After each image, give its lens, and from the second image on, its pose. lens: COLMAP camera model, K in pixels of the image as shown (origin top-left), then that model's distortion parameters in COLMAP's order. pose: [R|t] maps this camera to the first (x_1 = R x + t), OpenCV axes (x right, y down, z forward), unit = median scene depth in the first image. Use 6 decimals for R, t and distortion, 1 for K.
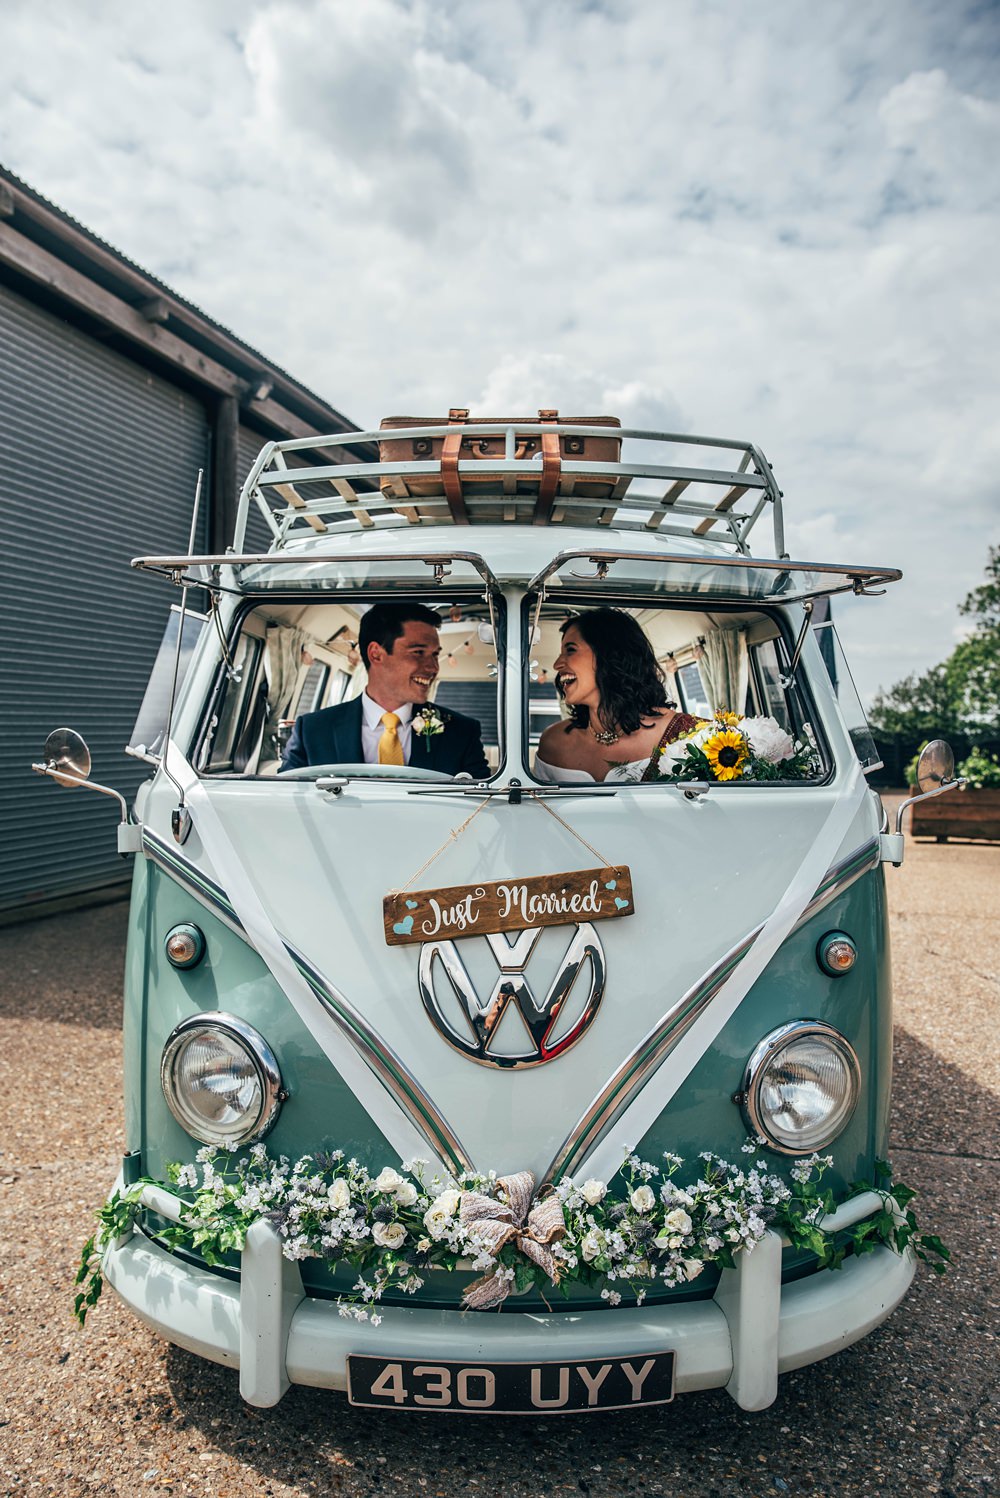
lens RADIAL K [[1060.0, 0, 500.0], [0, 1060.0, 749.0], [0, 0, 1]] dist [-0.041003, 0.000648]
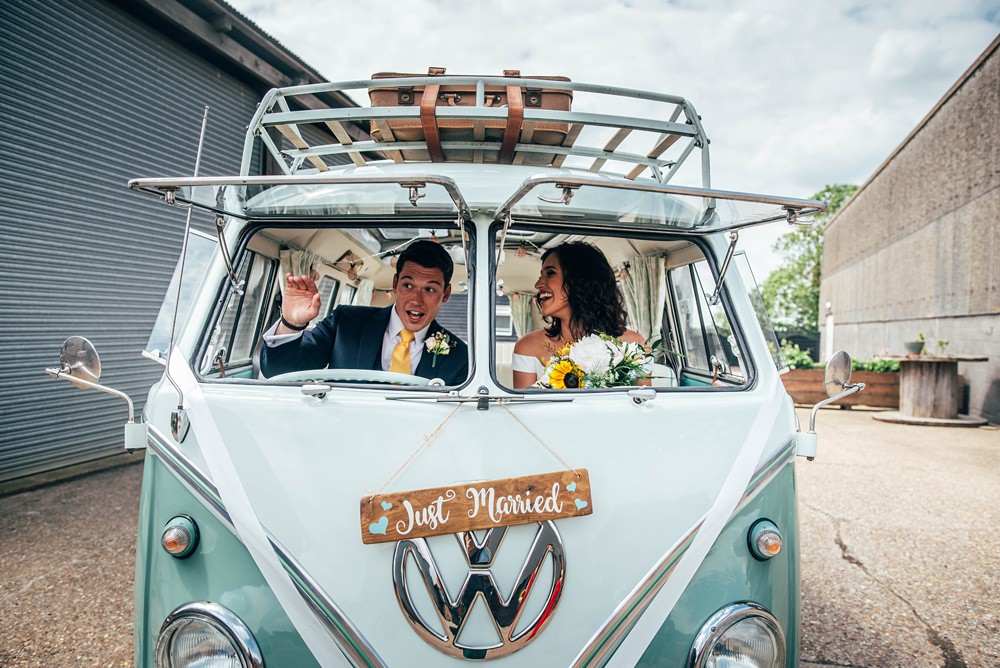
lens RADIAL K [[707.6, 0, 499.0], [0, 707.6, 346.7], [0, 0, 1]] dist [-0.041003, 0.000648]
pose [[0.998986, 0.007325, 0.044428, -0.001825], [-0.007885, 0.999891, 0.012444, -0.016531], [-0.044332, -0.012782, 0.998935, 0.194384]]
